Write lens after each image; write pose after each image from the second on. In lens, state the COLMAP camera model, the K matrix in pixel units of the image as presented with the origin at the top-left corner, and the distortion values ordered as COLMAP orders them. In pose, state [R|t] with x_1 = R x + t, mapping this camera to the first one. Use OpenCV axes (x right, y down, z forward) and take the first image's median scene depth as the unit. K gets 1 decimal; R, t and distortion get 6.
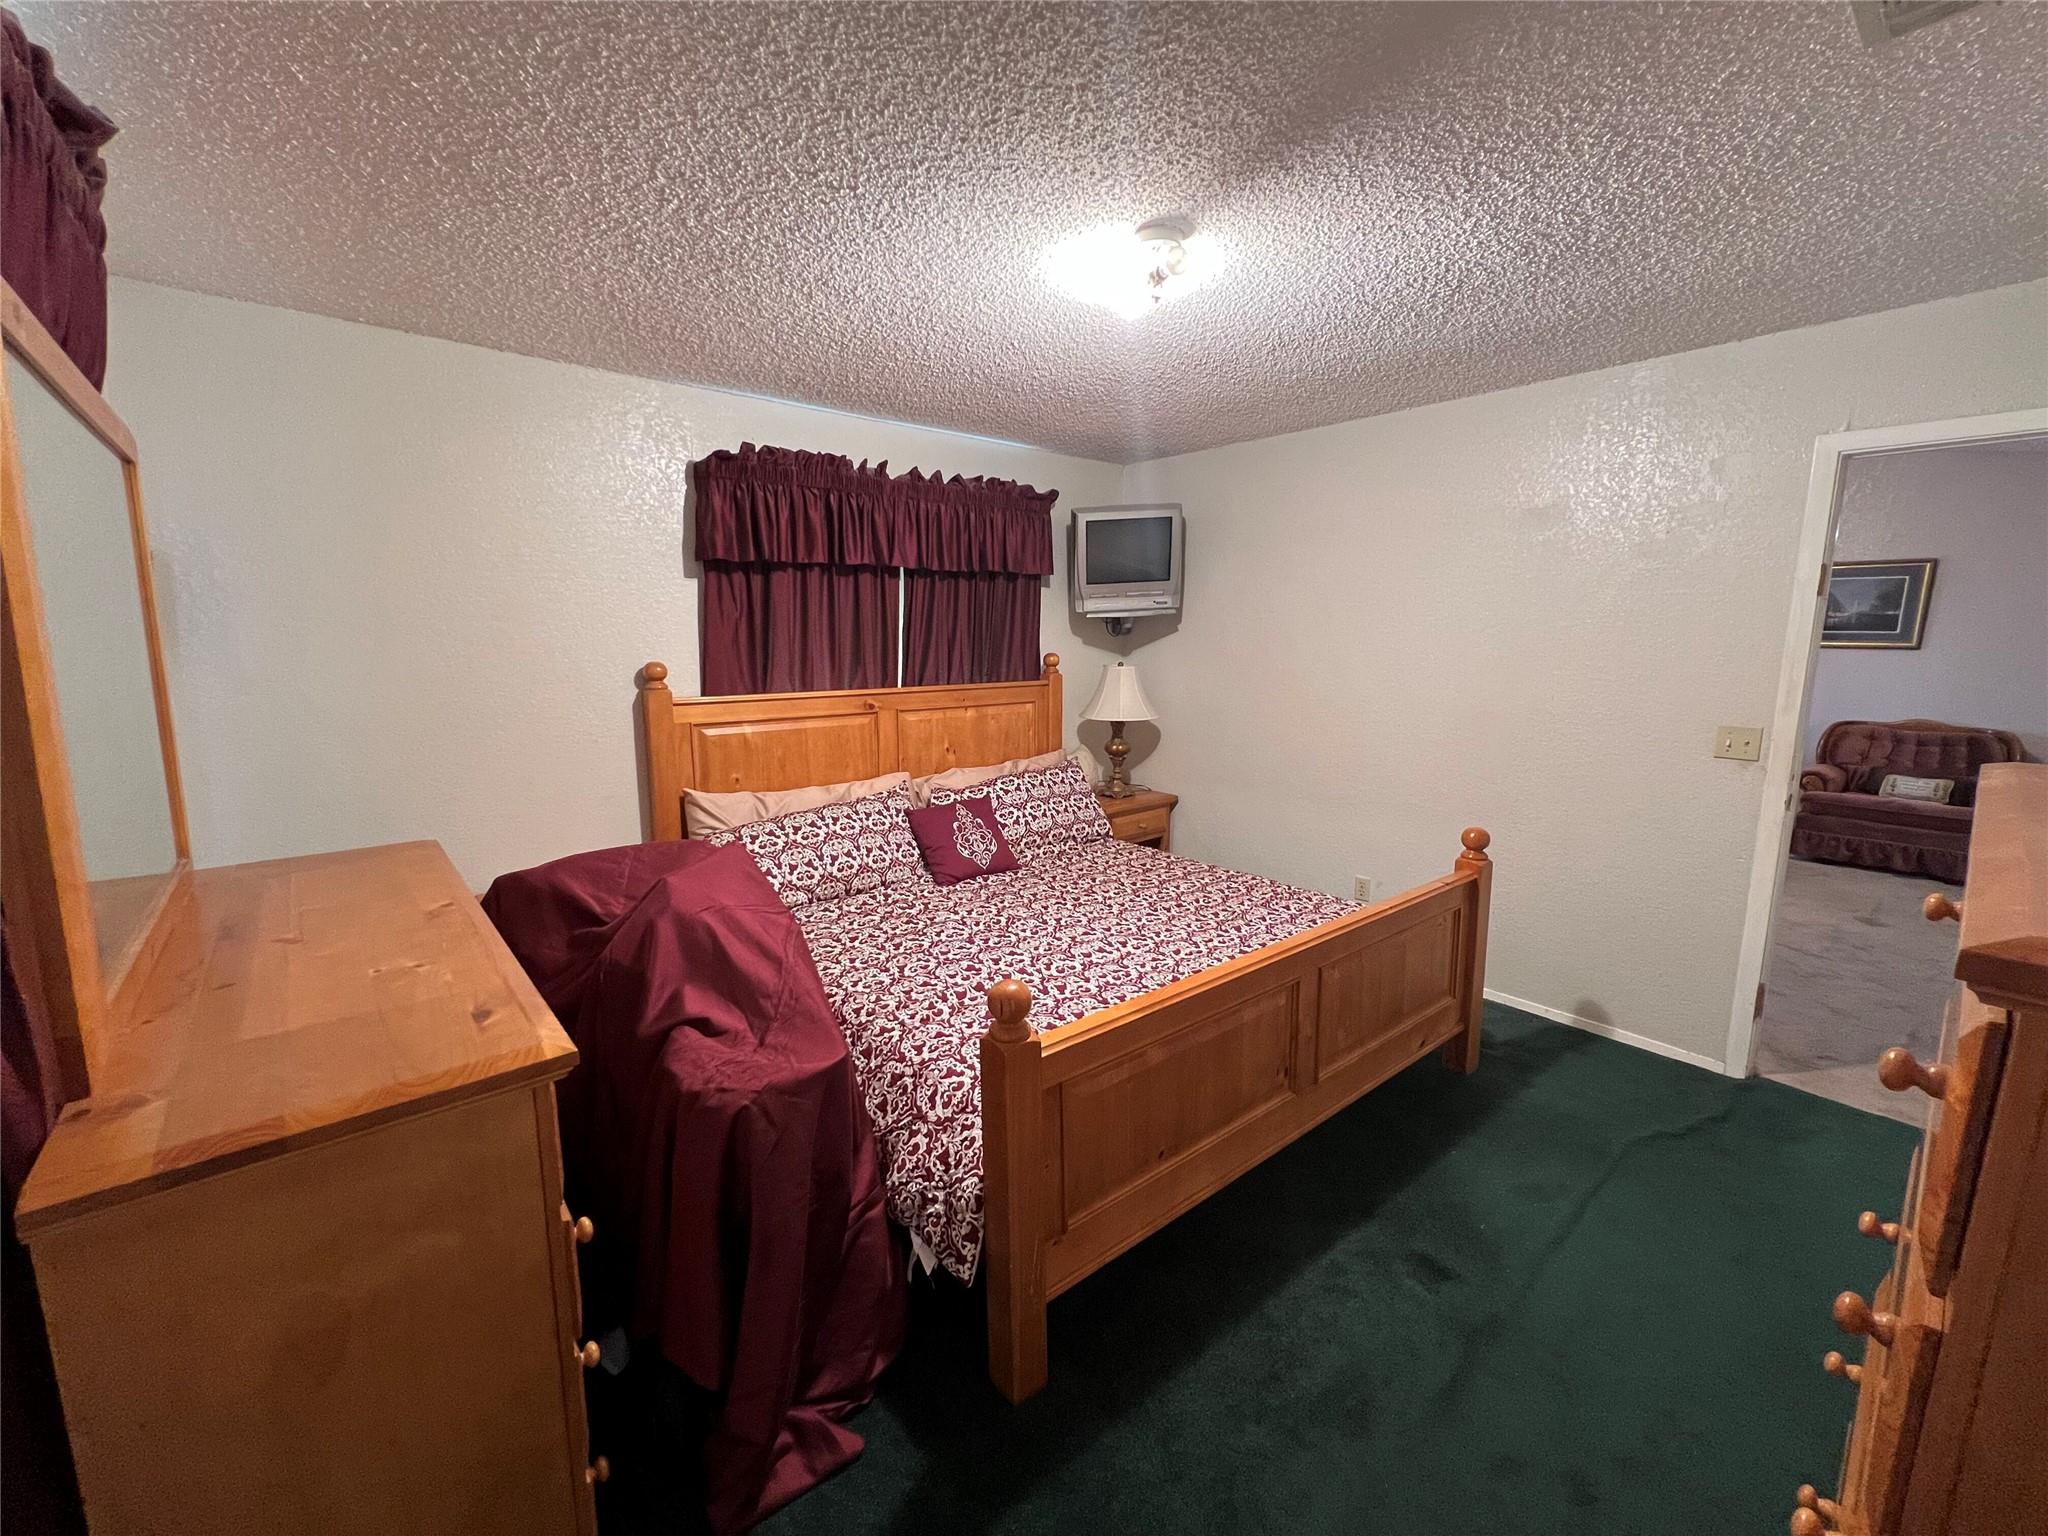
lens RADIAL K [[824.8, 0, 1024.5], [0, 824.8, 757.9], [0, 0, 1]] dist [-0.004307, 0.001053]
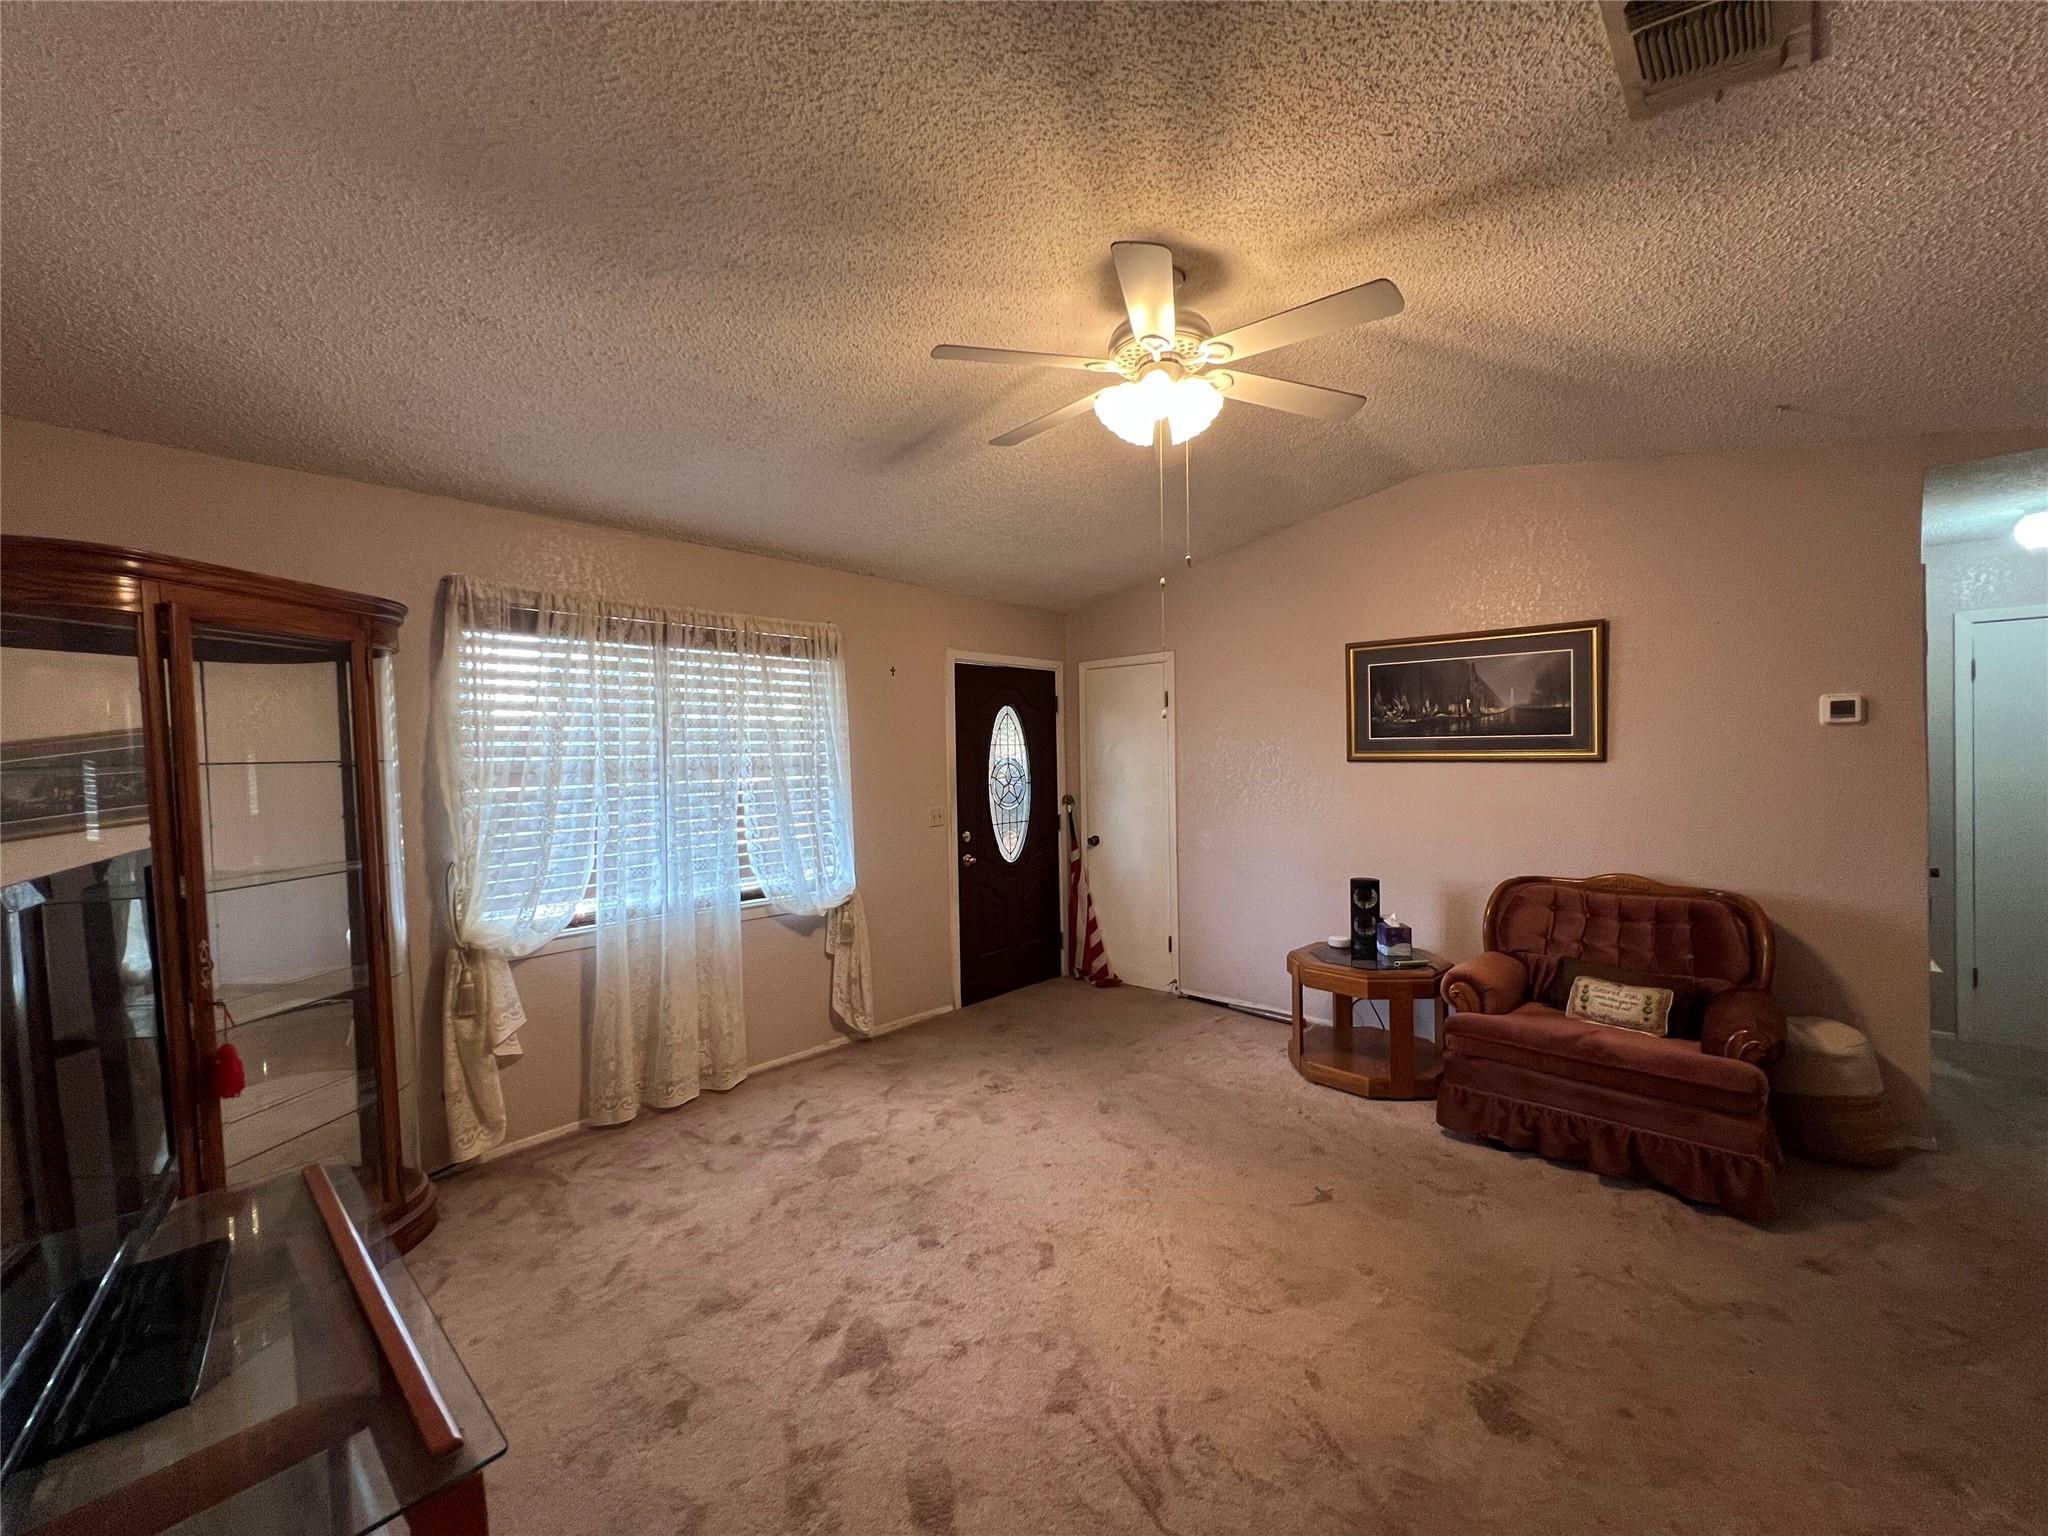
lens RADIAL K [[824.8, 0, 1022.5], [0, 824.8, 753.3], [0, 0, 1]] dist [-0.004307, 0.001053]
pose [[0.991879, -0.013492, 0.126470, 0.665506], [0.032602, 0.988107, -0.150275, -0.068394], [-0.122938, 0.153178, 0.980522, 0.511497]]
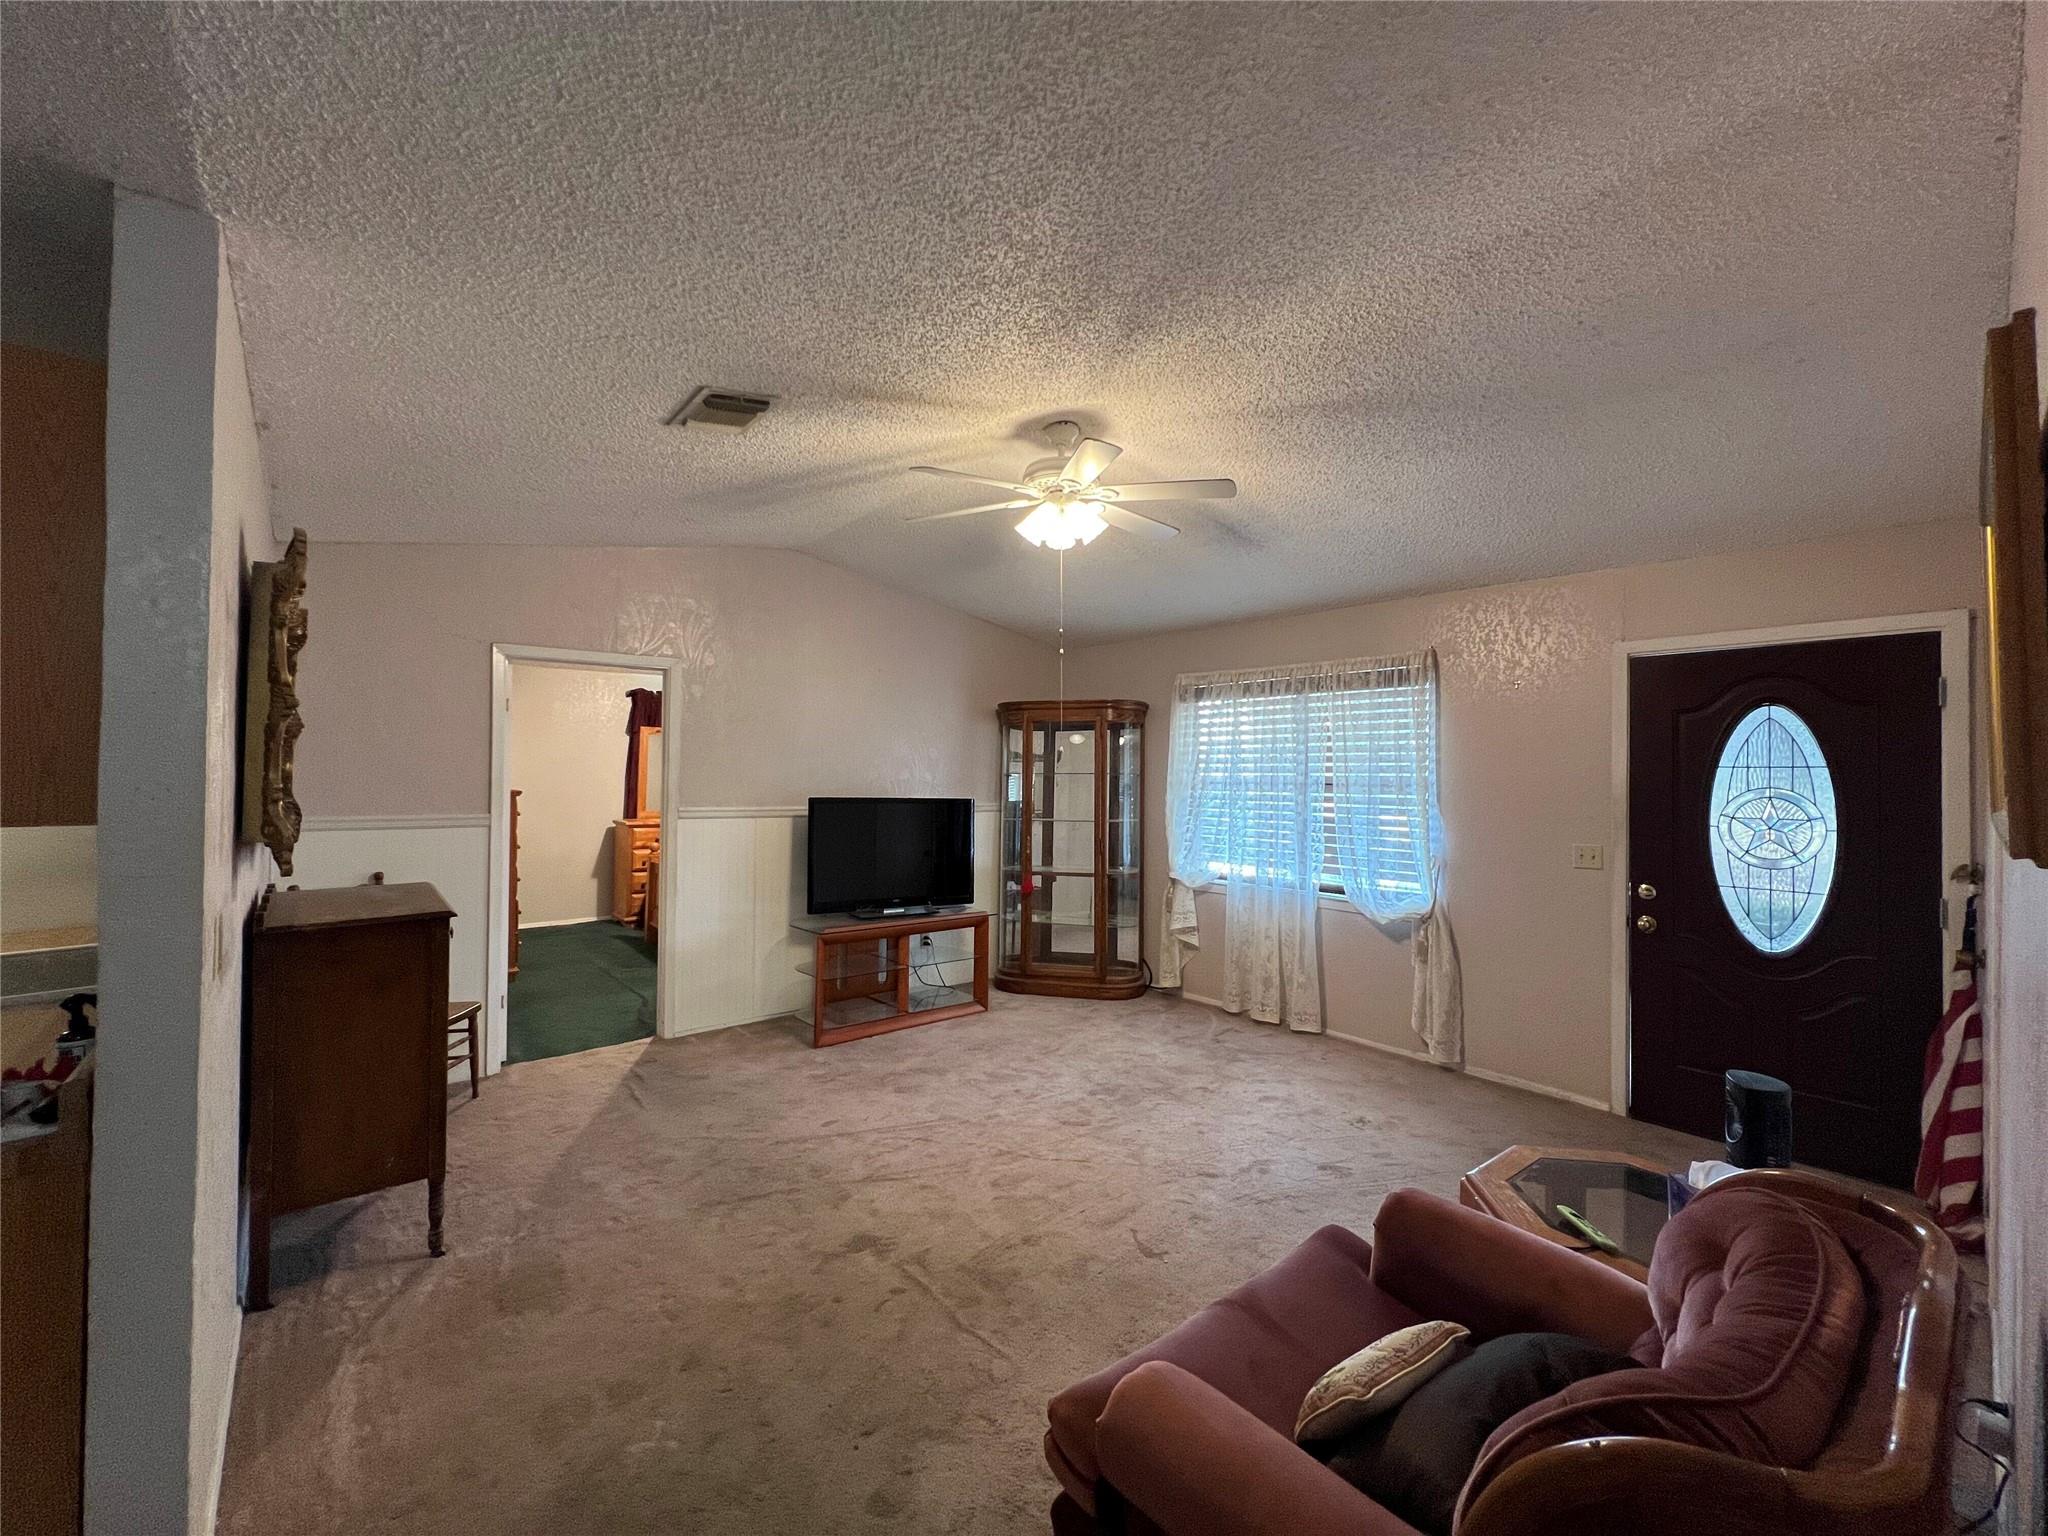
lens RADIAL K [[824.8, 0, 1012.5], [0, 824.8, 764.8], [0, 0, 1]] dist [-0.004083, 0.000984]
pose [[-0.001610, -0.004549, -0.999988, 1.446529], [-0.155205, 0.987873, -0.004244, -0.140957], [0.987881, 0.155196, -0.002296, 0.934131]]
